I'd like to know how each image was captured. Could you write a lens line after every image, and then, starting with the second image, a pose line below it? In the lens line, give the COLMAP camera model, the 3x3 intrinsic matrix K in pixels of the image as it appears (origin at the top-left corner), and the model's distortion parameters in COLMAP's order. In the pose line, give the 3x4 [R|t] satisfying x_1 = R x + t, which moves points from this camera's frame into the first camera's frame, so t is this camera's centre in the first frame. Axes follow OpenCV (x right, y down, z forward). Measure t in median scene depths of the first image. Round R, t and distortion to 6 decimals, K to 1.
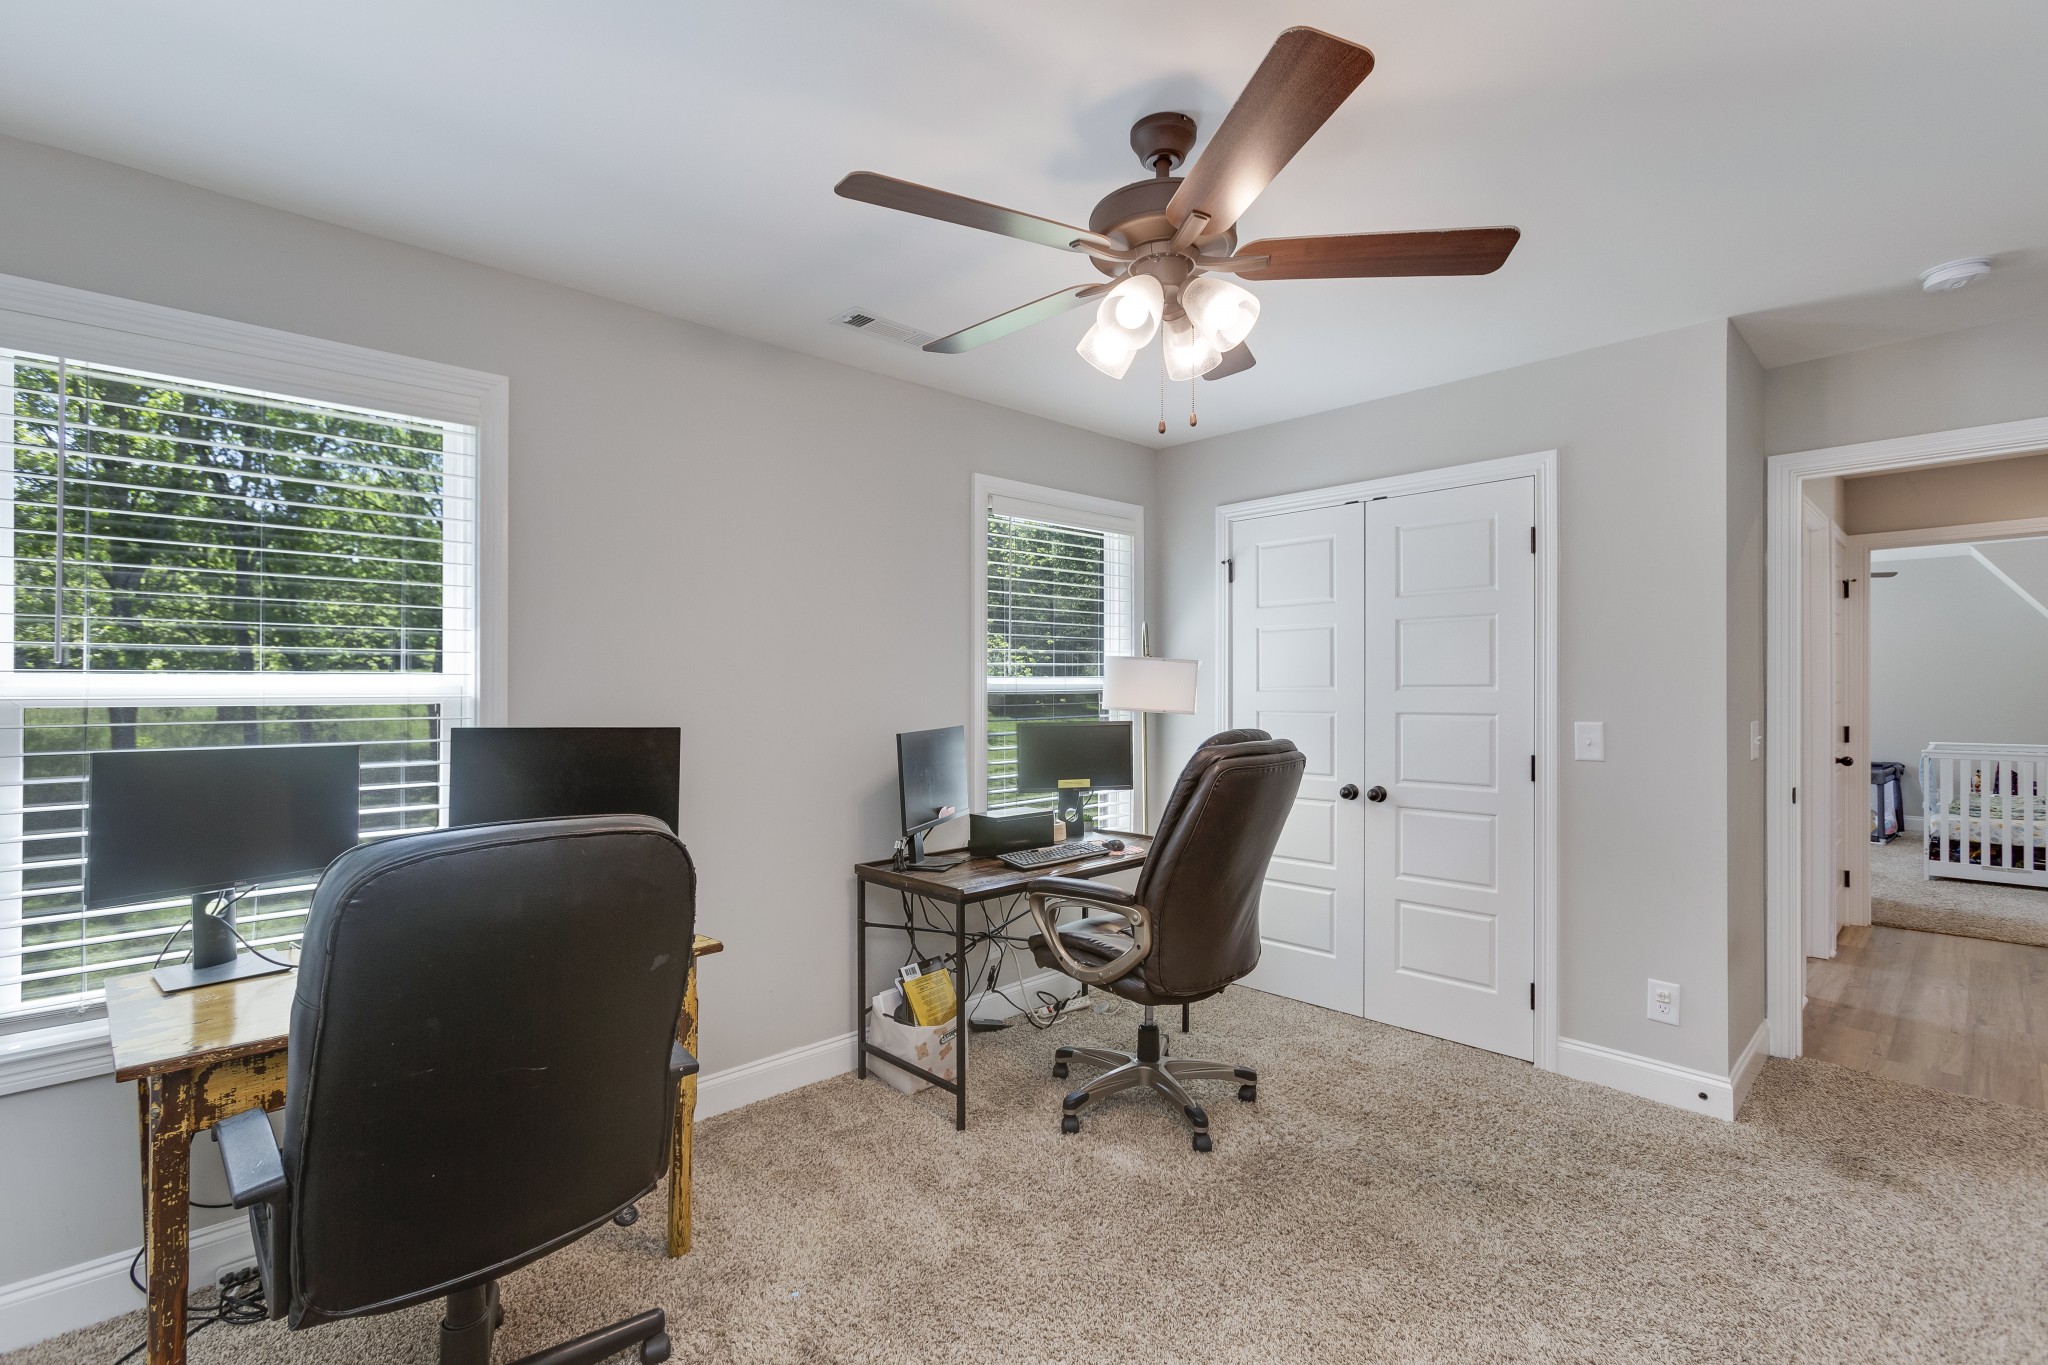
lens RADIAL K [[912.2, 0, 1009.1], [0, 912.2, 686.9], [0, 0, 1]] dist [-0.004349, 0.004176]
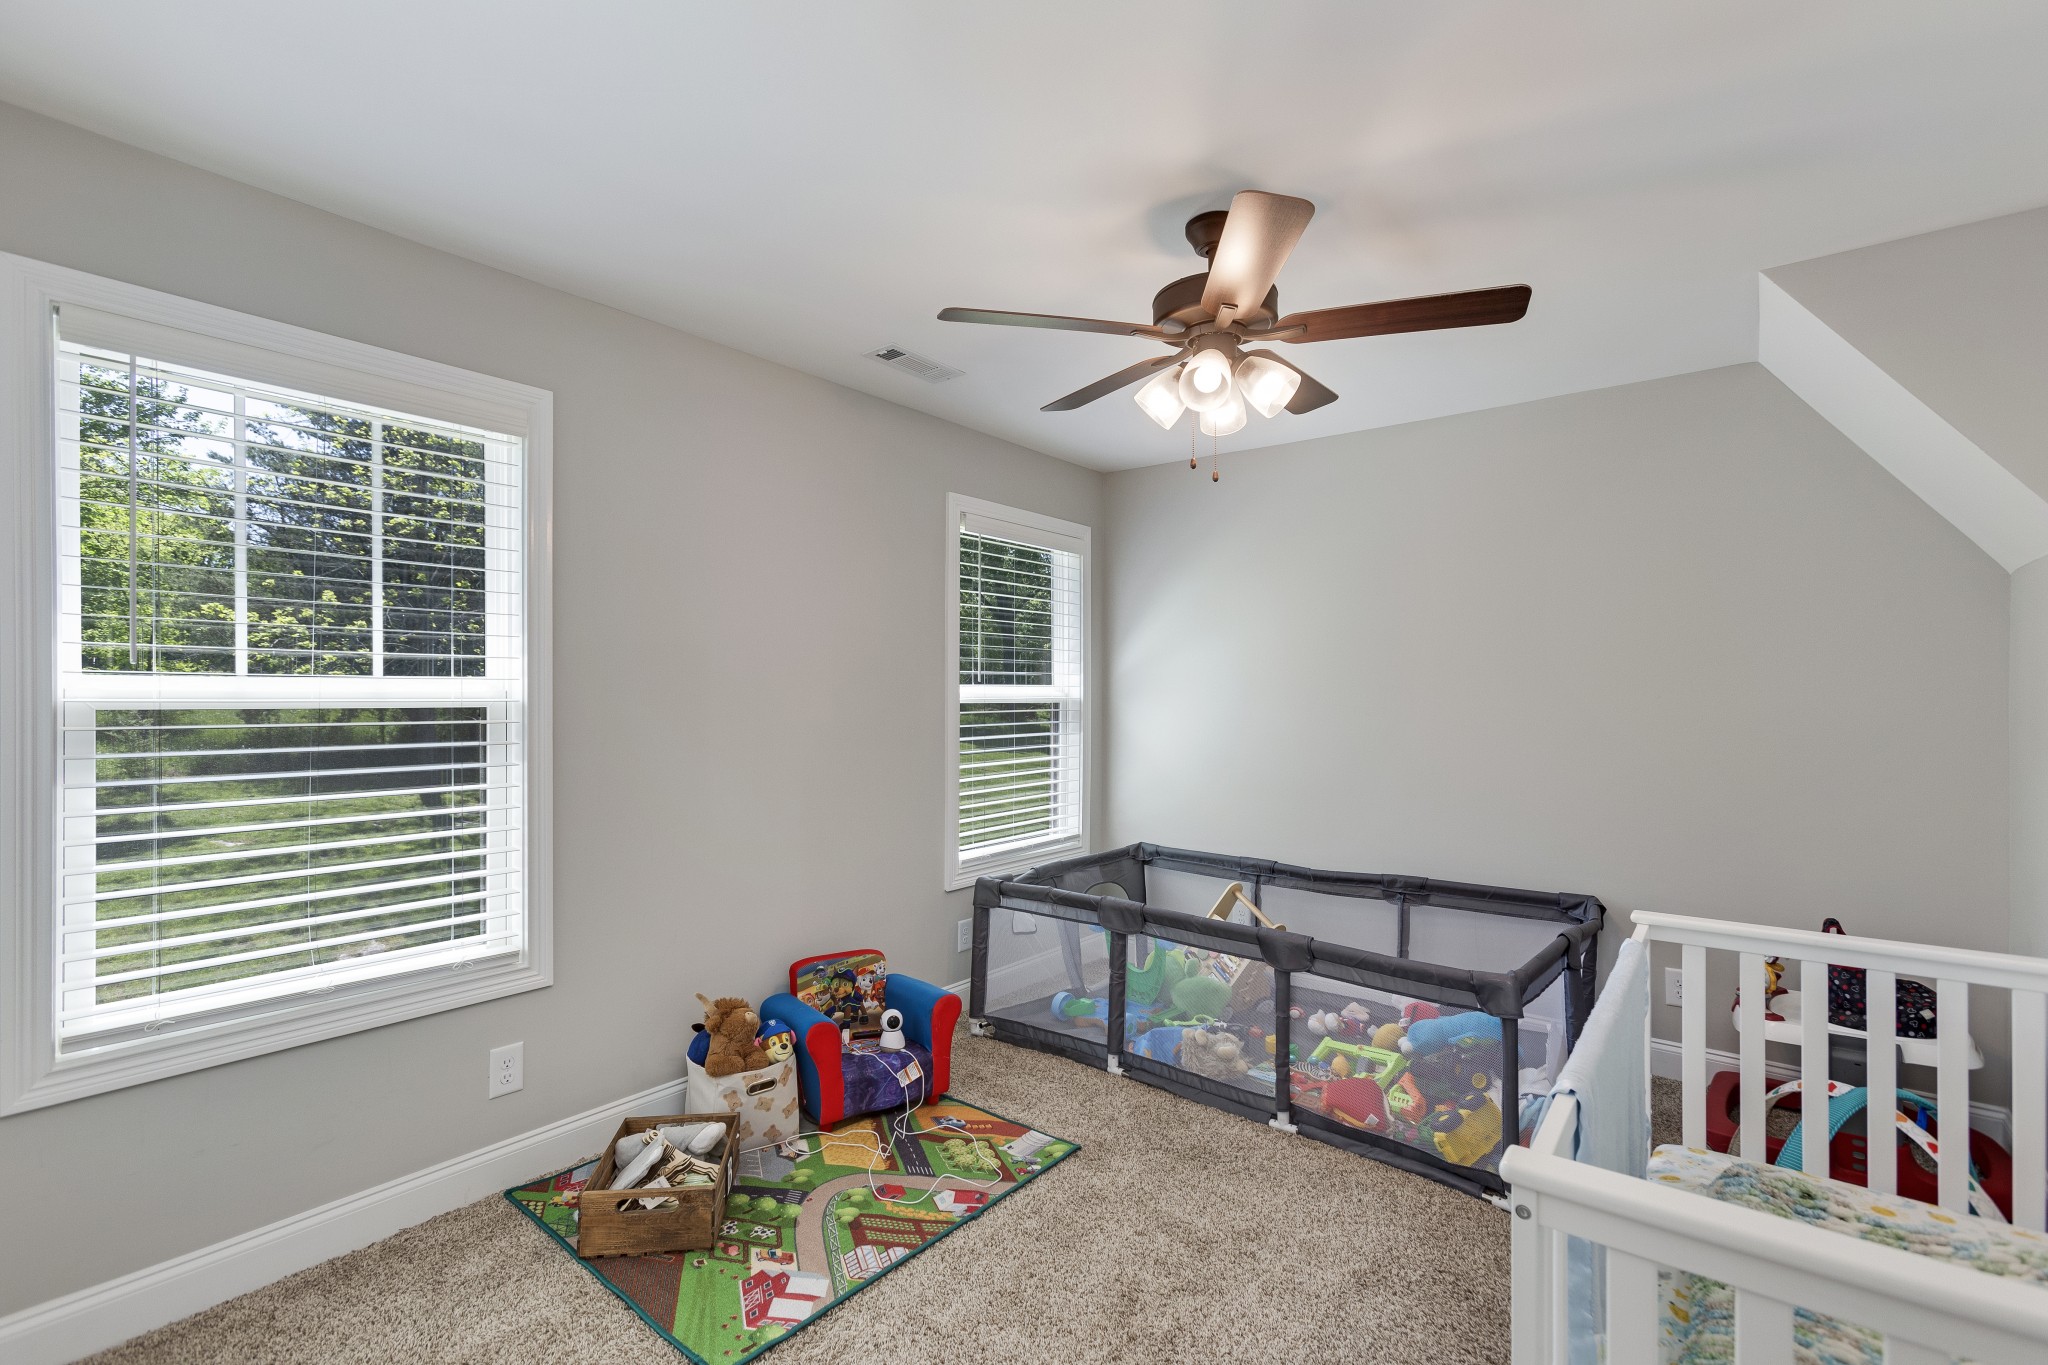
lens RADIAL K [[912.2, 0, 1019.0], [0, 912.2, 685.6], [0, 0, 1]] dist [-0.004349, 0.004176]
pose [[0.989798, 0.008012, 0.142250, -0.108365], [-0.006643, 0.999927, -0.010094, 0.000277], [-0.142321, 0.009046, 0.989779, -0.057520]]
